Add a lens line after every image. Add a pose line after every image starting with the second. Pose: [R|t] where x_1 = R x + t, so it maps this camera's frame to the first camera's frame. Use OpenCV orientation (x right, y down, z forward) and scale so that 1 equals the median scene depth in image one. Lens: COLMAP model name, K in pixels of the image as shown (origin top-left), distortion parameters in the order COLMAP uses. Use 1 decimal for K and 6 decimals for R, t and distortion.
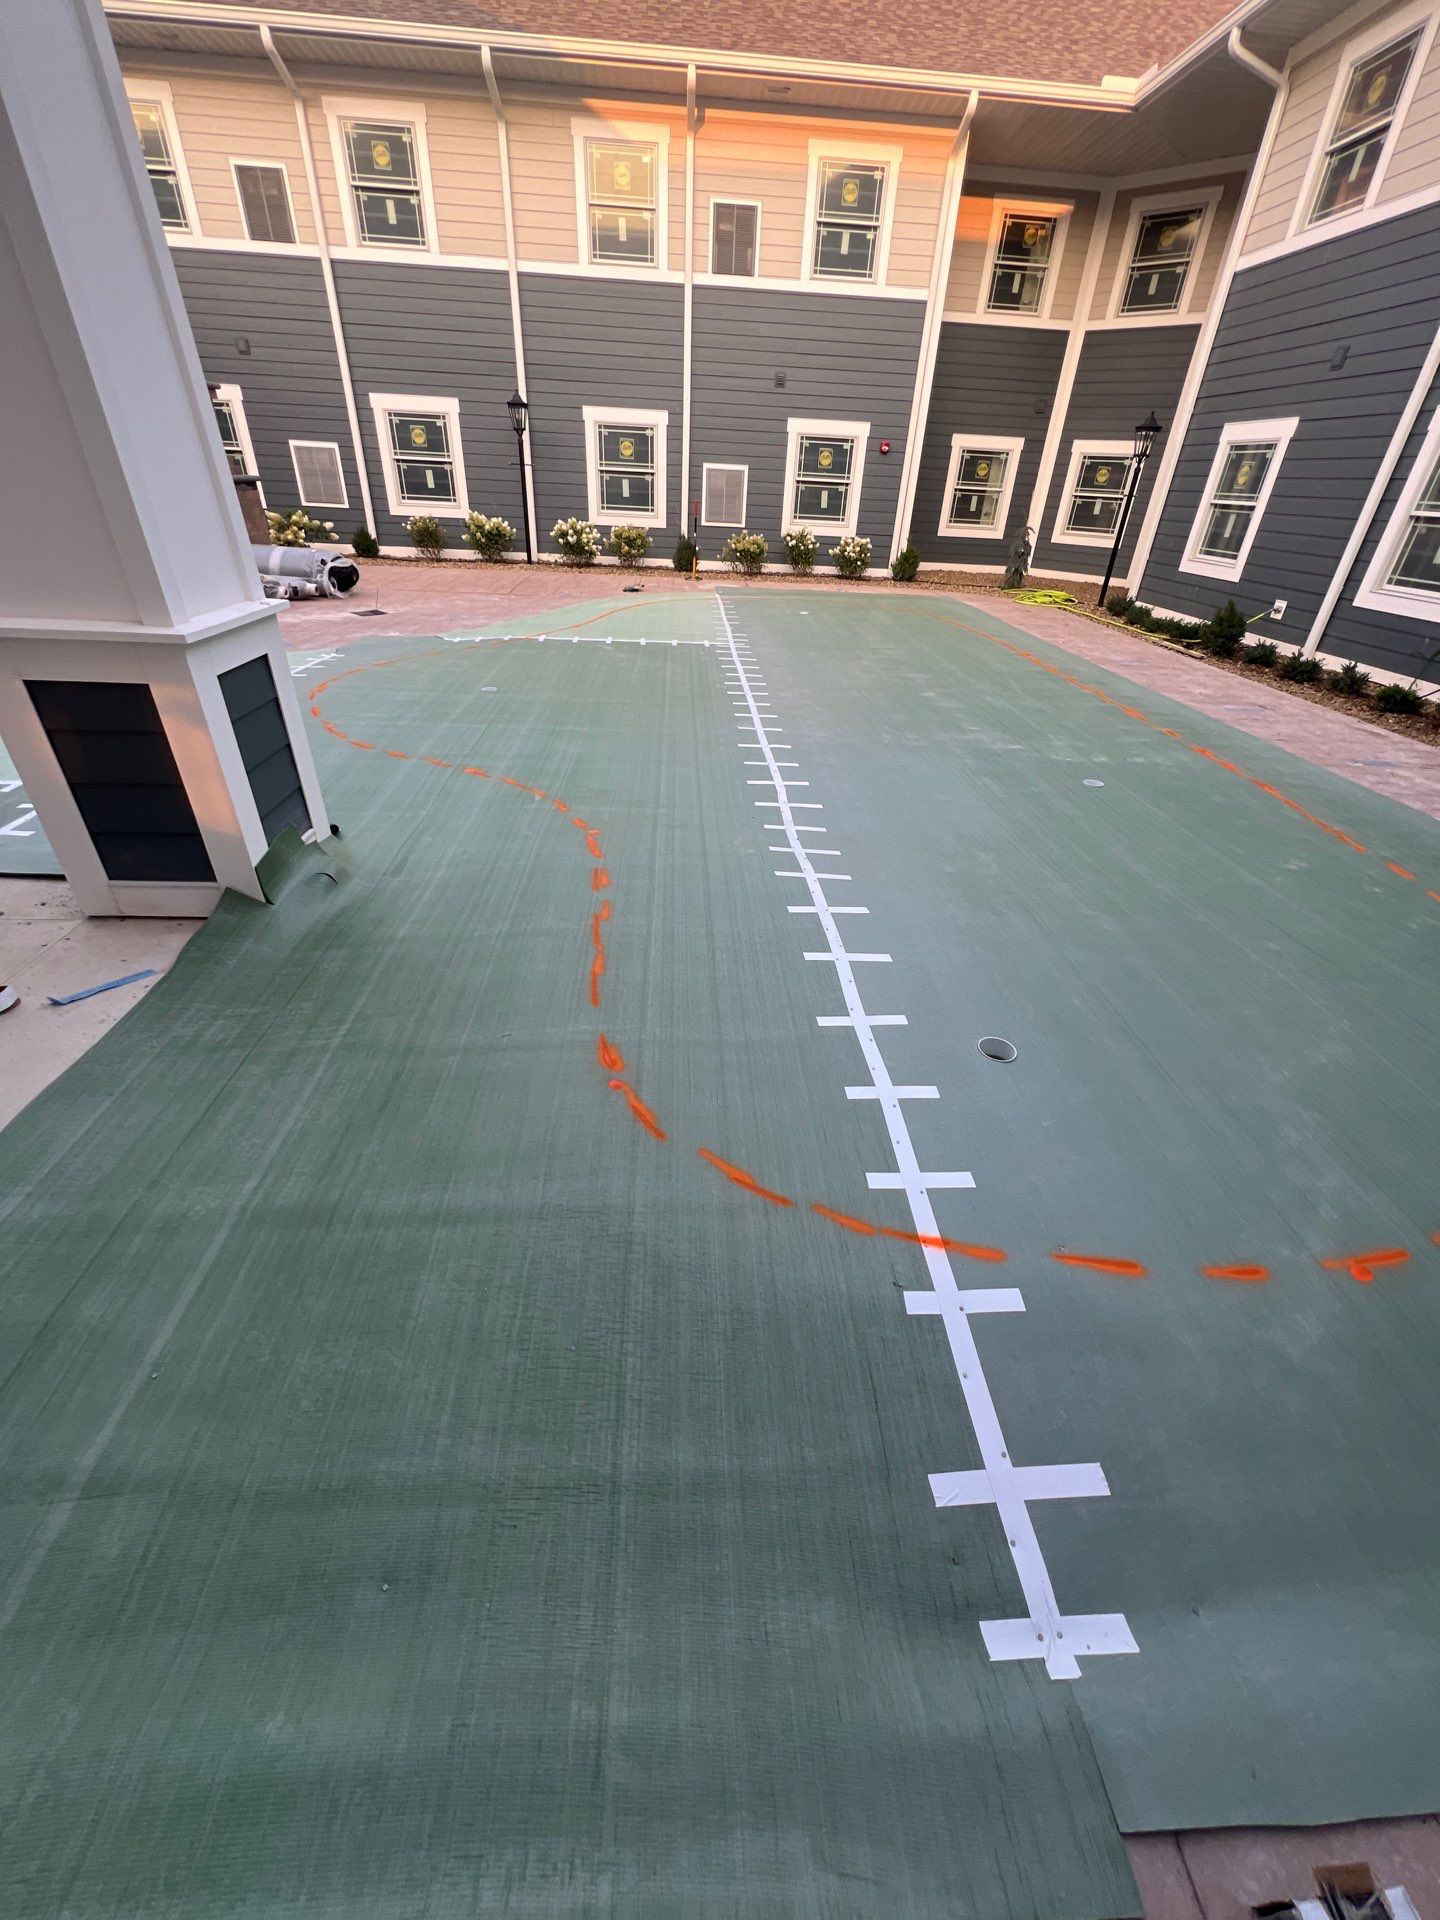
lens RADIAL K [[765.6, 0, 725.1], [0, 765.6, 957.0], [0, 0, 1]] dist [-0.000238, -0.000656]
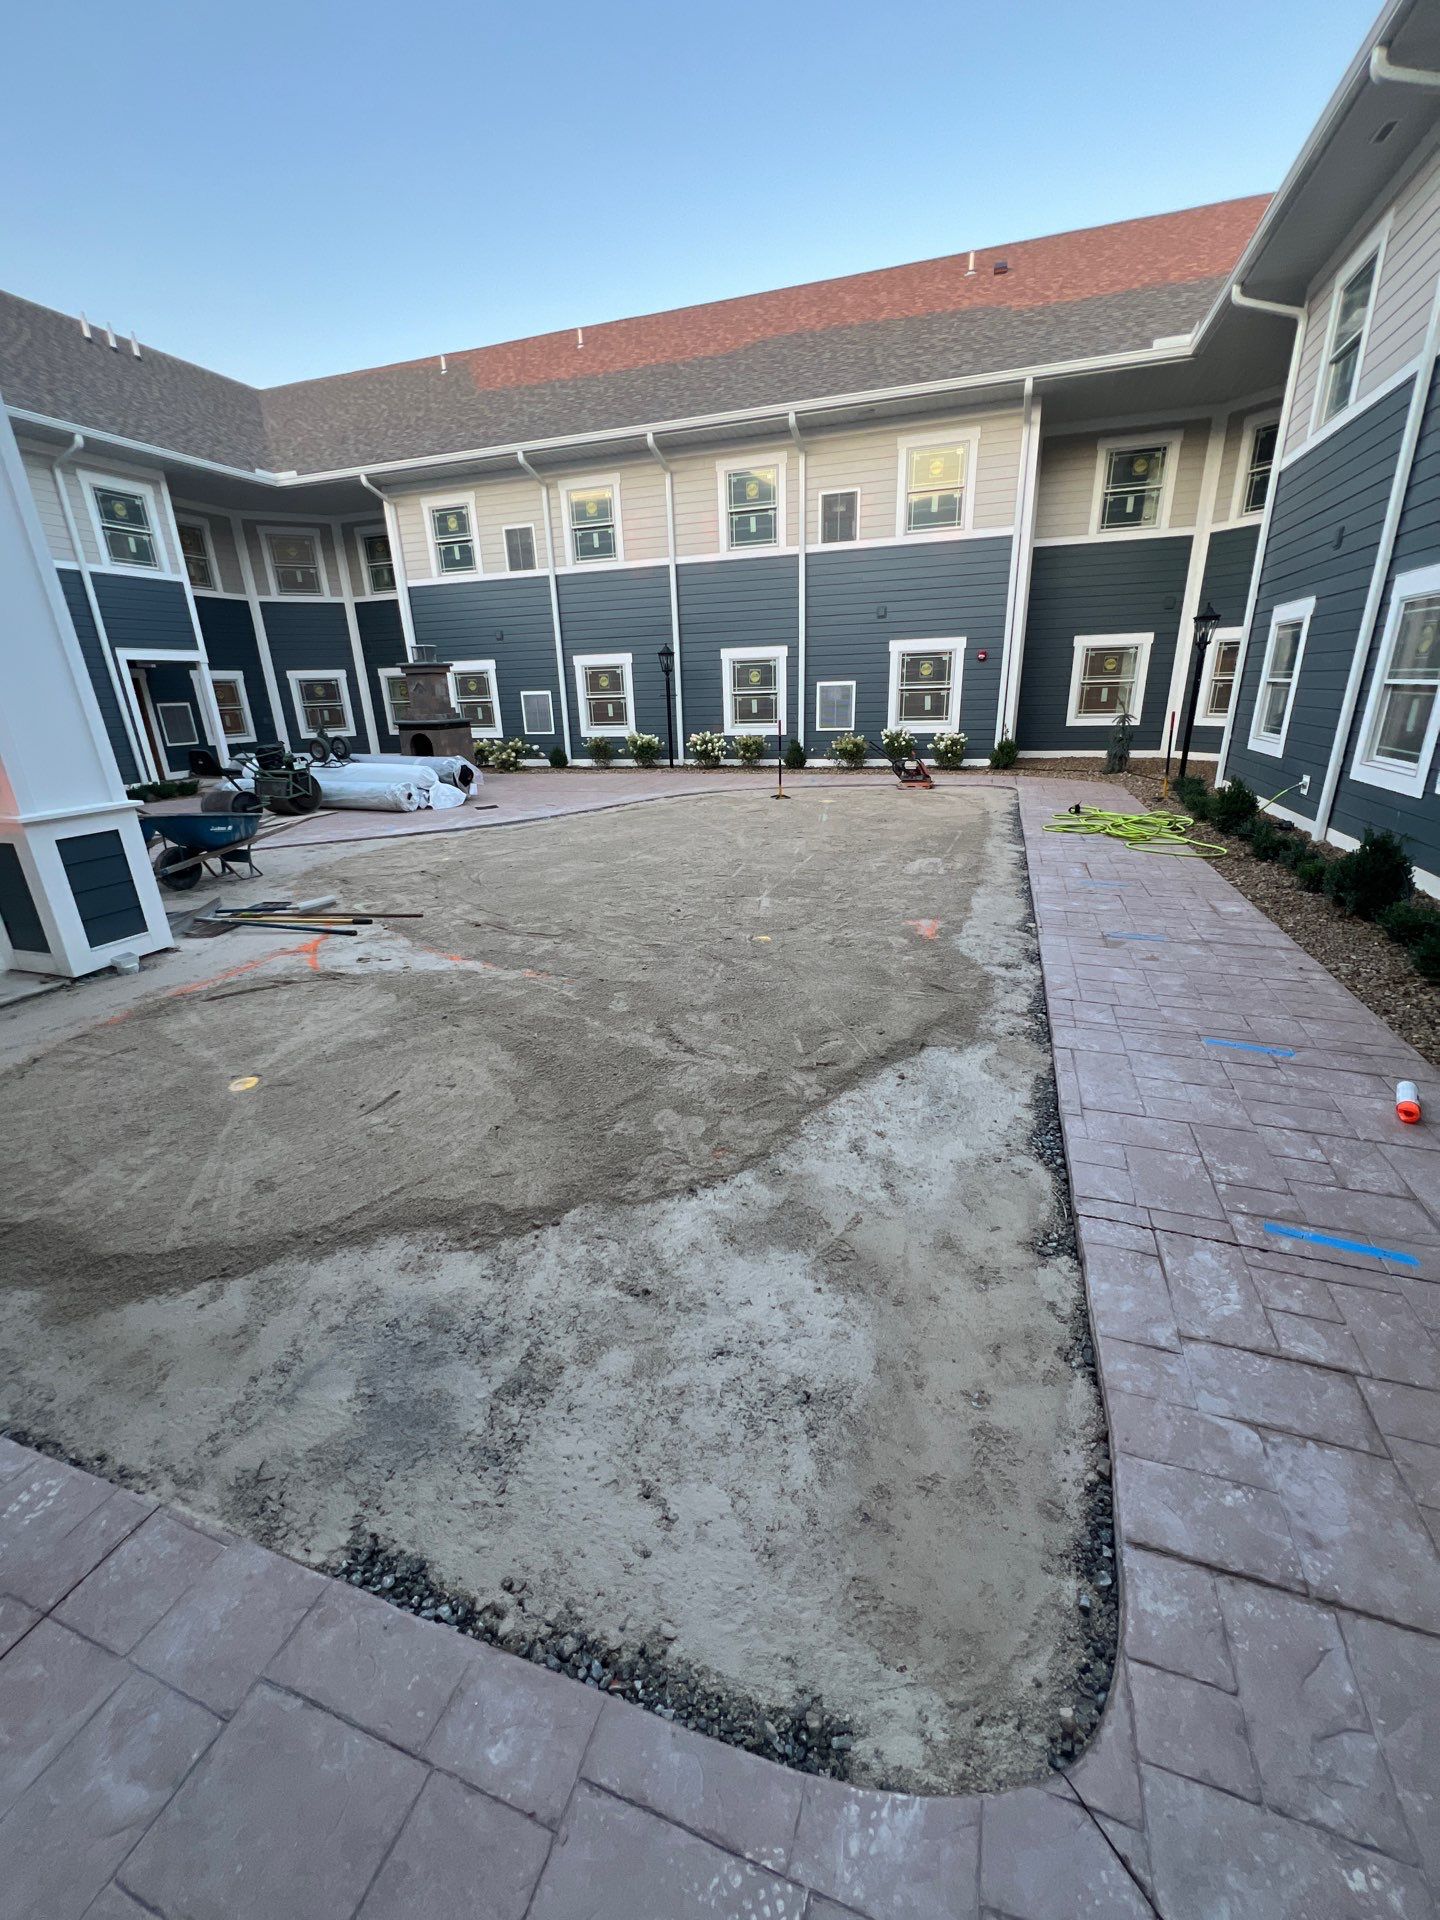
lens RADIAL K [[765.6, 0, 724.8], [0, 765.6, 956.8], [0, 0, 1]] dist [-0.000238, -0.000656]
pose [[0.925515, 0.054133, -0.374822, 0.342378], [-0.136905, 0.970621, -0.197867, 0.010689], [0.353099, 0.234443, 0.905736, -0.006866]]
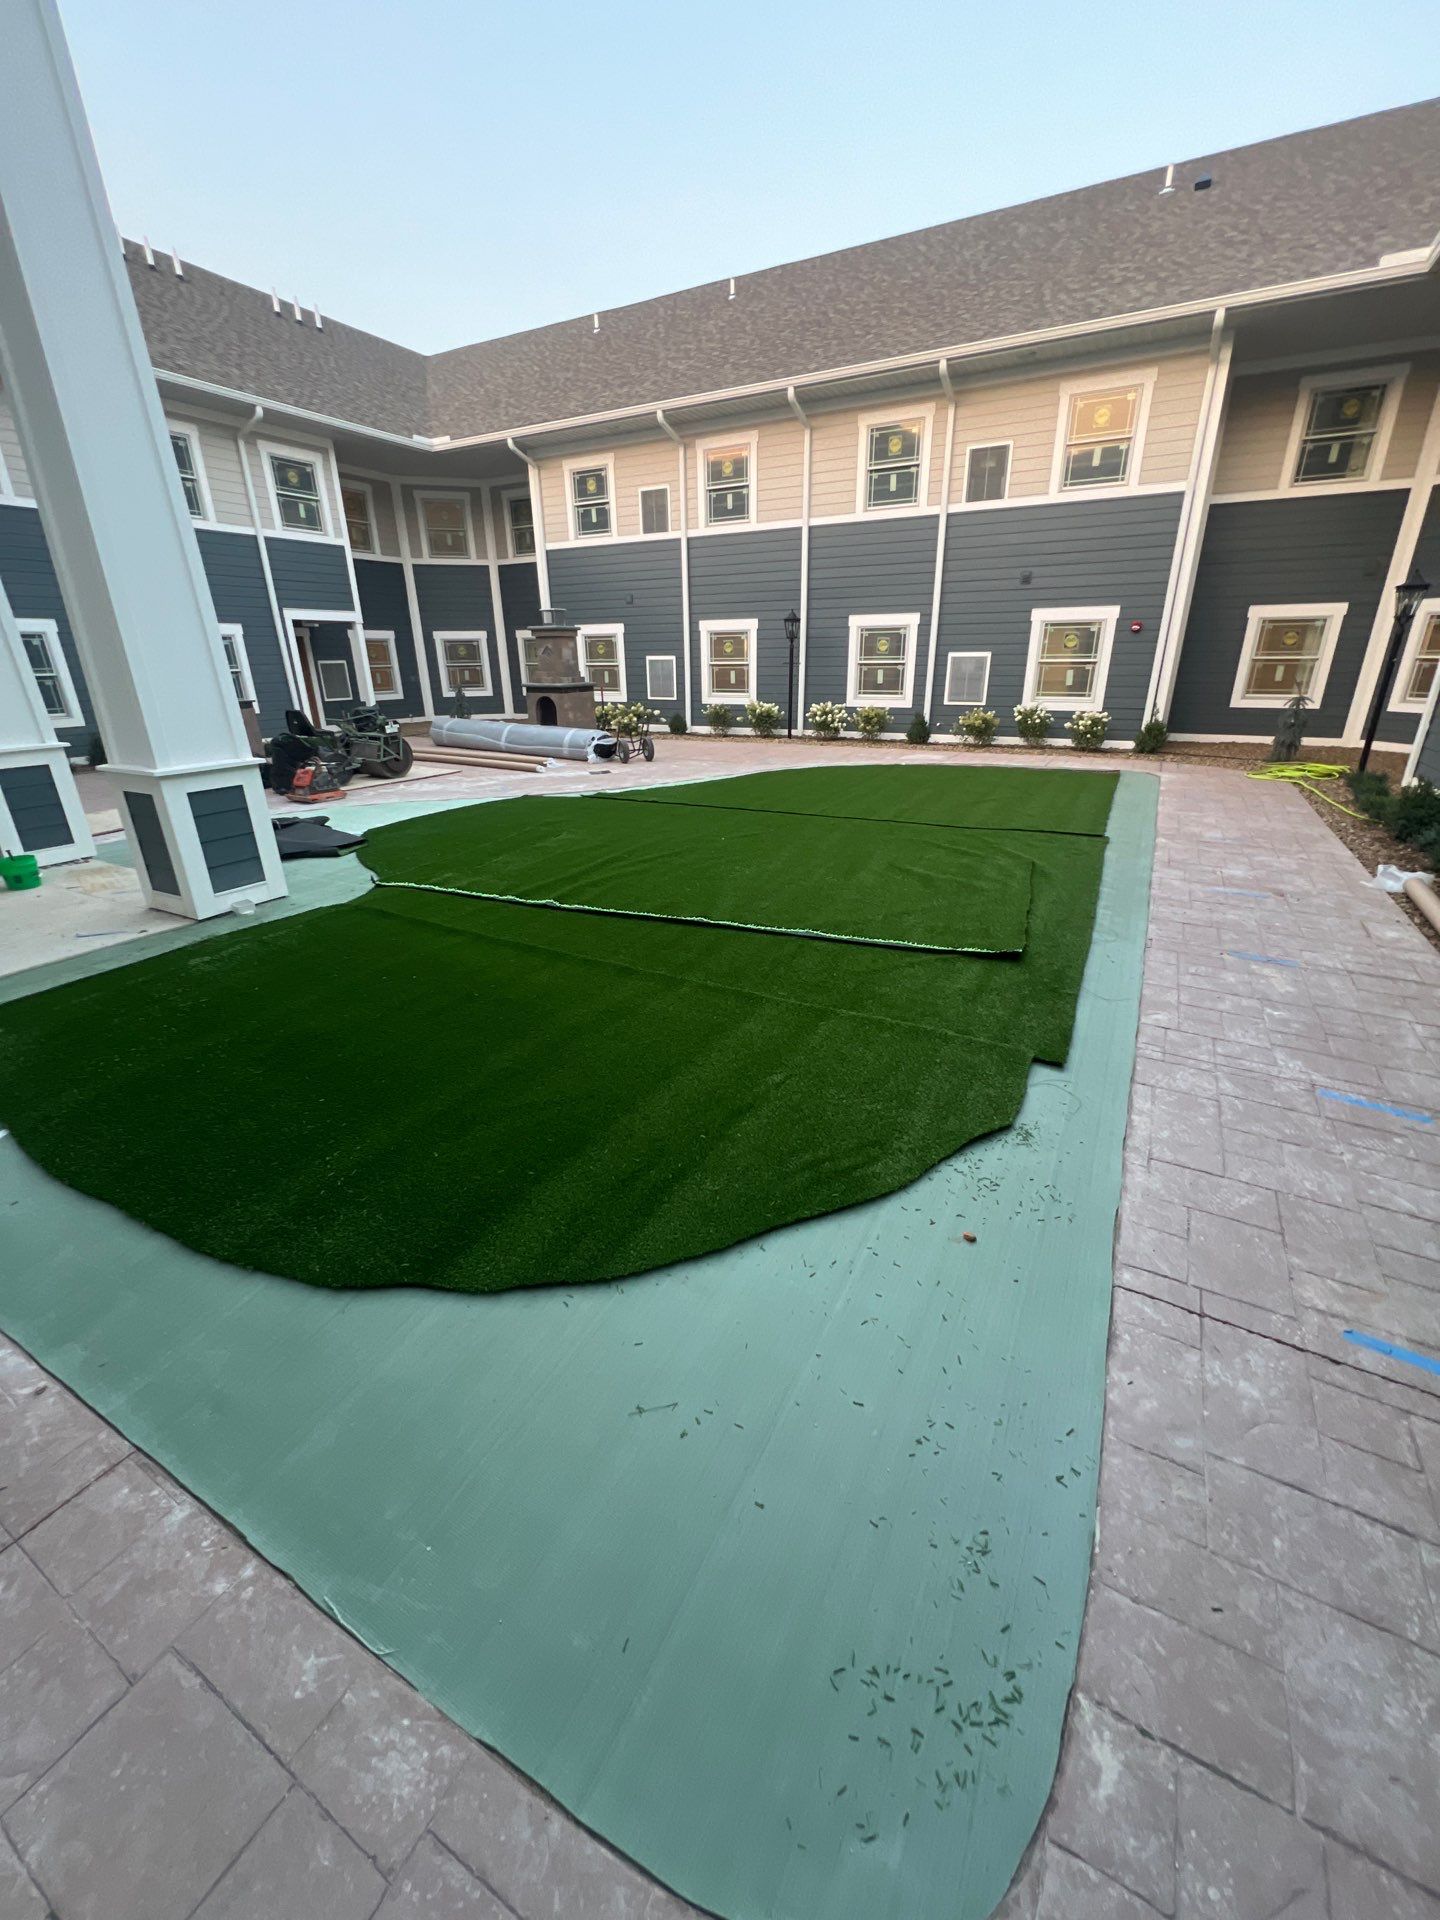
lens RADIAL K [[765.6, 0, 722.2], [0, 765.6, 957.8], [0, 0, 1]] dist [-0.000238, -0.000656]
pose [[0.850879, 0.139823, -0.506414, 0.356738], [-0.235243, 0.963299, -0.129286, -0.003397], [0.469751, 0.229137, 0.852543, 0.009289]]
